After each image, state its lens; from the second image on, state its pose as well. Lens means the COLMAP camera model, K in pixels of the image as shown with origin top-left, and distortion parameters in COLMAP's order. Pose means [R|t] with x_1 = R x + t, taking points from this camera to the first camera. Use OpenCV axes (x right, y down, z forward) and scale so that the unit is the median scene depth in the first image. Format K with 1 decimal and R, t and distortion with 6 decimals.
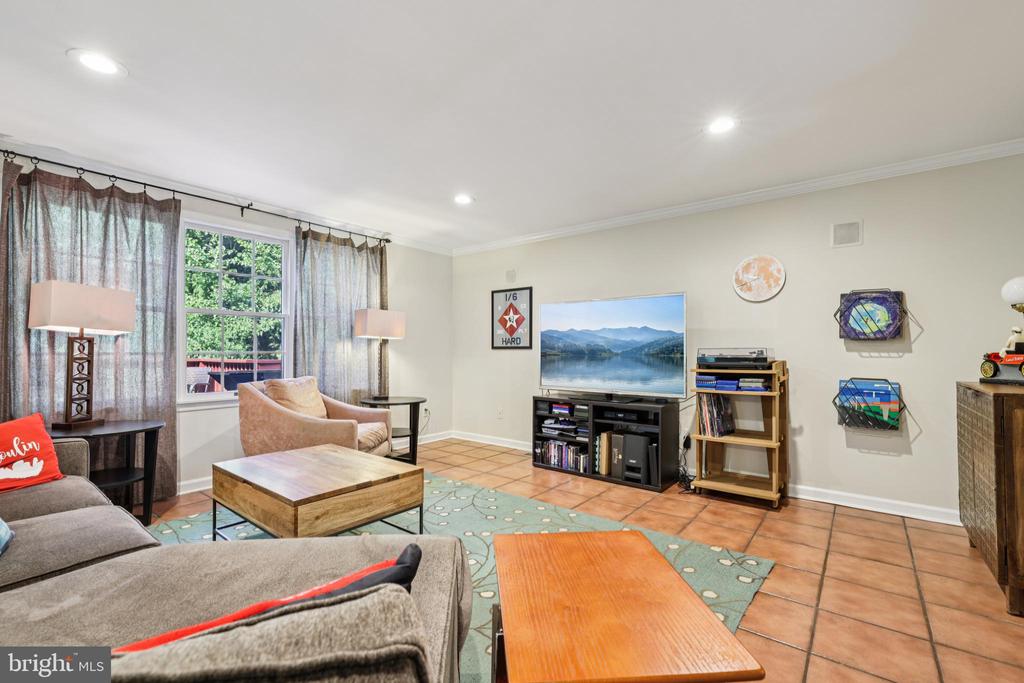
lens RADIAL K [[451.6, 0, 510.3], [0, 451.6, 346.5], [0, 0, 1]] dist [-0.002990, -0.000378]
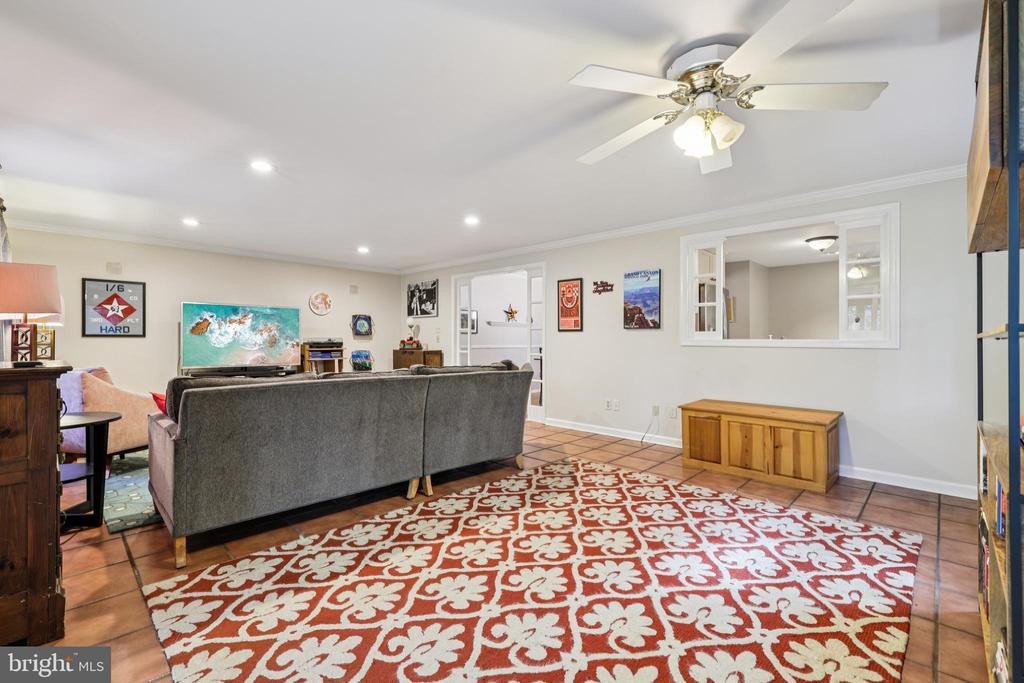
lens RADIAL K [[447.3, 0, 506.9], [0, 447.3, 342.0], [0, 0, 1]] dist [-0.001096, -0.000064]
pose [[0.111736, -0.005627, 0.993722, -1.367923], [-0.013969, 0.999876, 0.007233, -0.004223], [-0.993640, -0.014690, 0.111644, -0.051197]]
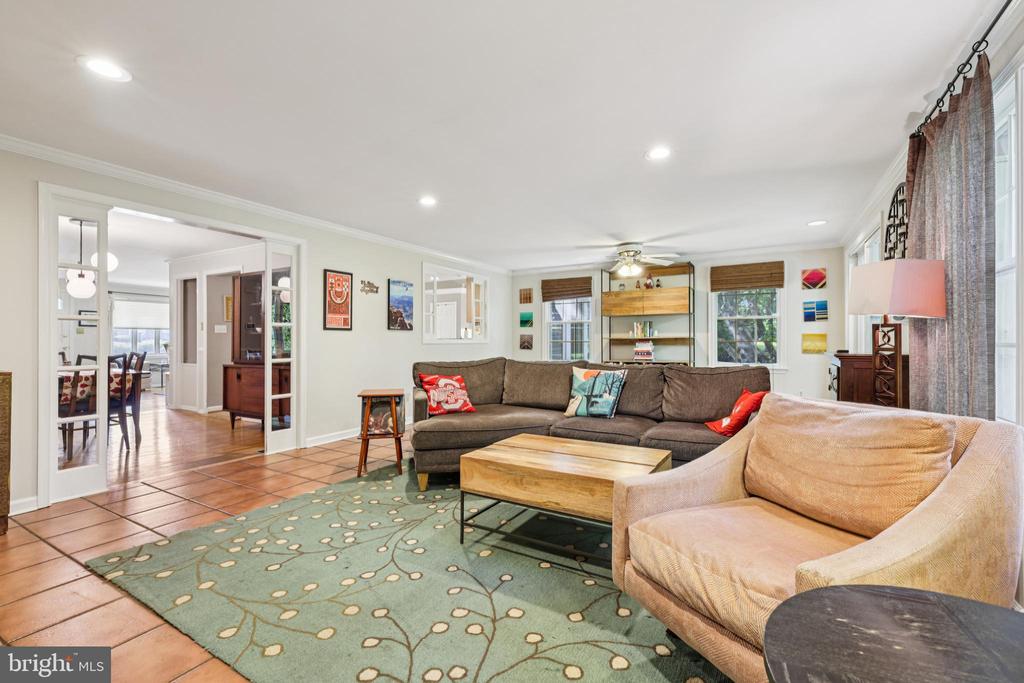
lens RADIAL K [[447.3, 0, 506.9], [0, 447.3, 342.0], [0, 0, 1]] dist [-0.001096, -0.000064]
pose [[-0.991340, -0.000152, -0.131323, -0.111216], [0.000848, 0.999971, -0.007557, 0.014858], [0.131321, -0.007603, -0.991311, 1.357049]]
